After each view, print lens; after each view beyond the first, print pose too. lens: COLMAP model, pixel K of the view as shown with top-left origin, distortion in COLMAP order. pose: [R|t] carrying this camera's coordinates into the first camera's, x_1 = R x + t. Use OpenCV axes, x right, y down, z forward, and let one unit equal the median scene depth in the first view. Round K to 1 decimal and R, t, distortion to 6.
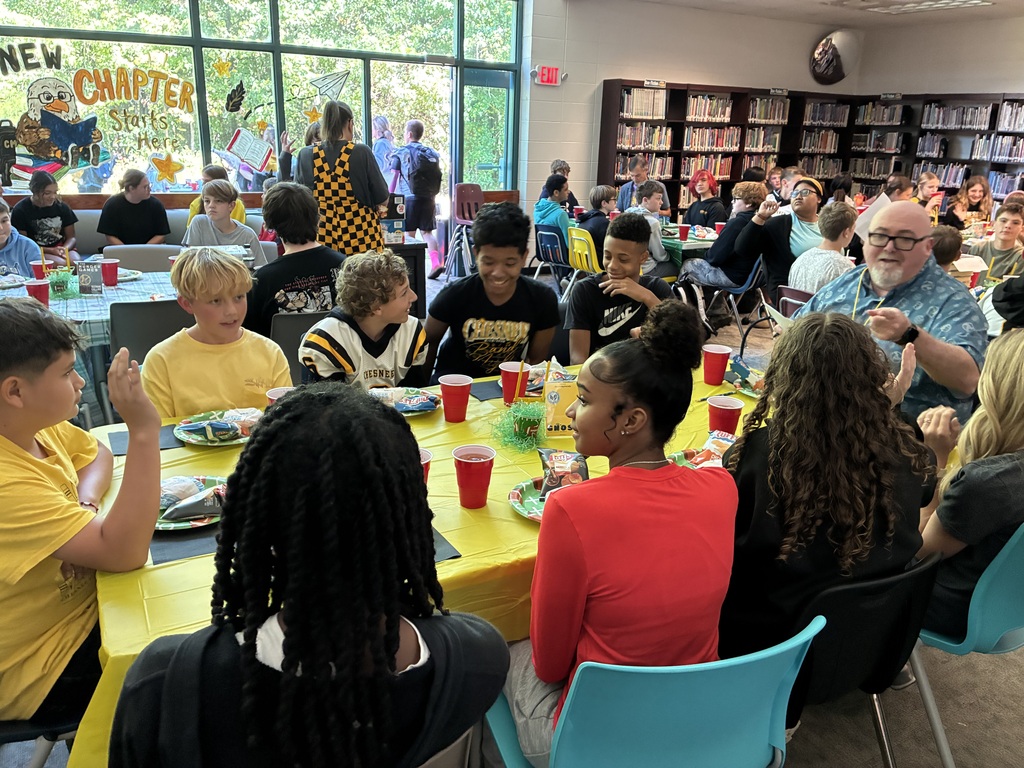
lens RADIAL K [[773.2, 0, 512.6], [0, 773.2, 388.7], [0, 0, 1]] dist [0.035432, -0.070718]
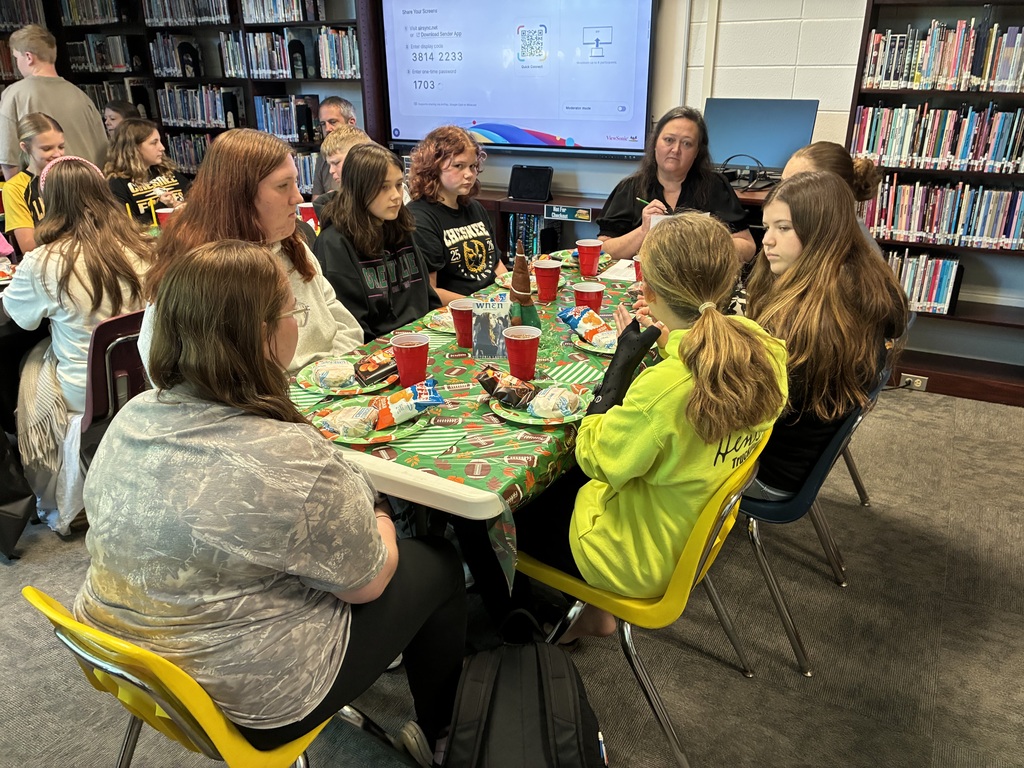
lens RADIAL K [[773.2, 0, 514.3], [0, 773.2, 383.1], [0, 0, 1]] dist [0.035432, -0.070718]
pose [[0.839903, -0.236590, 0.488454, 0.419785], [0.194047, 0.971400, 0.136847, -0.106018], [-0.506861, -0.020155, 0.861792, 0.366790]]
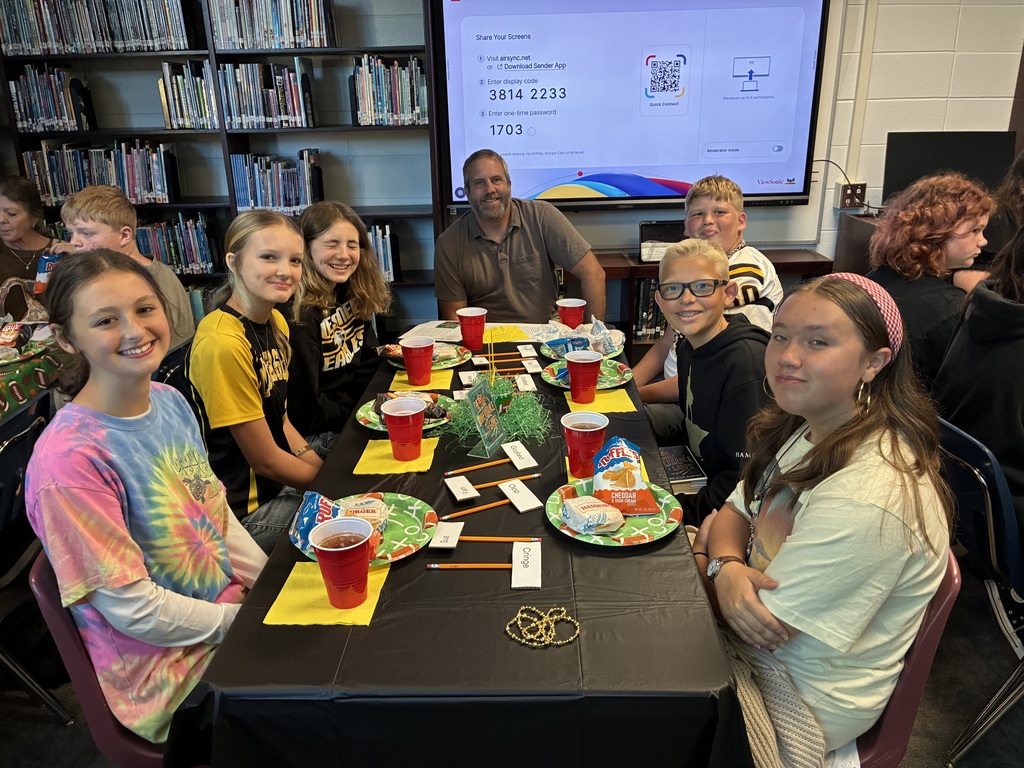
lens RADIAL K [[773.2, 0, 510.9], [0, 773.2, 386.7], [0, 0, 1]] dist [0.035432, -0.070718]
pose [[0.477483, -0.338836, 0.810679, 0.299943], [0.302155, 0.929701, 0.210616, -0.198491], [-0.825053, 0.144385, 0.546297, 0.639125]]
